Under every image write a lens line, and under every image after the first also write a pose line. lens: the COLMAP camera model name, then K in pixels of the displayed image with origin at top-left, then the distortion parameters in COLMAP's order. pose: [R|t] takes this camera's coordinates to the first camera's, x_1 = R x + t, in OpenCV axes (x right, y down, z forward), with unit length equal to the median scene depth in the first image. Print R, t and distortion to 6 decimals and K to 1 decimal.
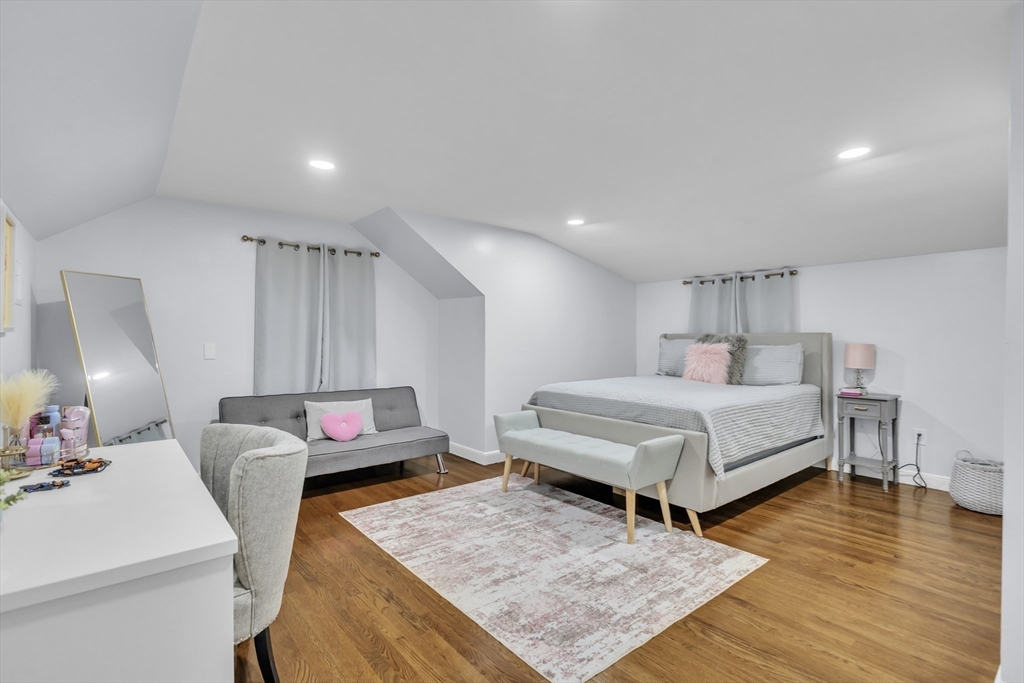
lens RADIAL K [[476.0, 0, 513.6], [0, 476.0, 336.1], [0, 0, 1]] dist [0.006981, -0.000397]
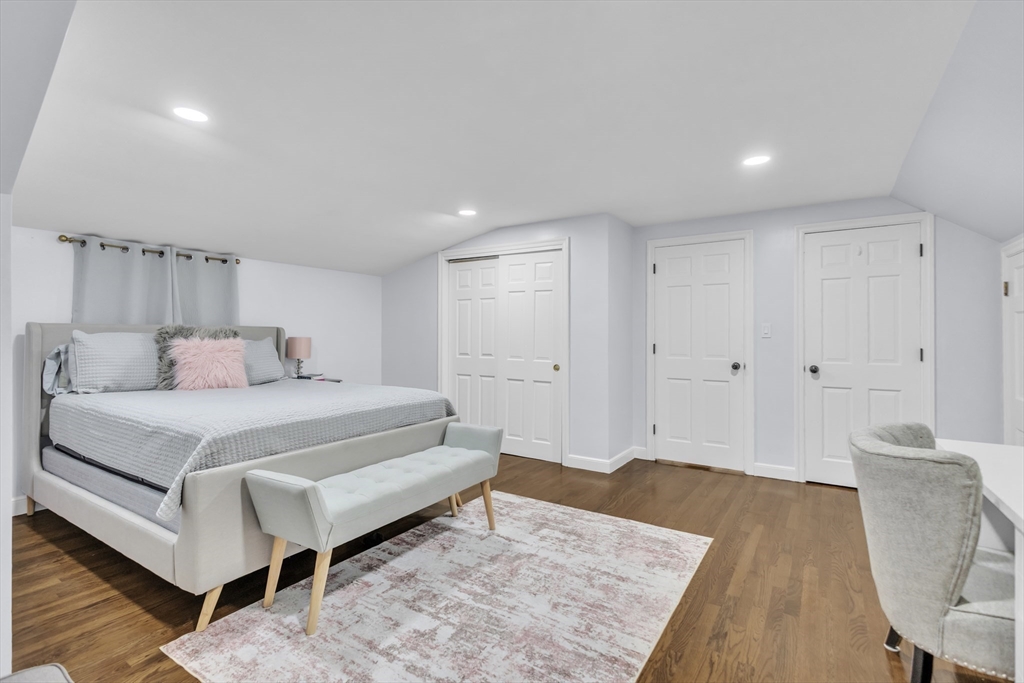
lens RADIAL K [[476.0, 0, 513.6], [0, 476.0, 336.1], [0, 0, 1]] dist [0.006981, -0.000397]
pose [[-0.294034, -0.003109, 0.955790, -0.767557], [-0.006824, 0.999976, 0.001153, 0.013323], [-0.955771, -0.006183, -0.294048, 1.278421]]
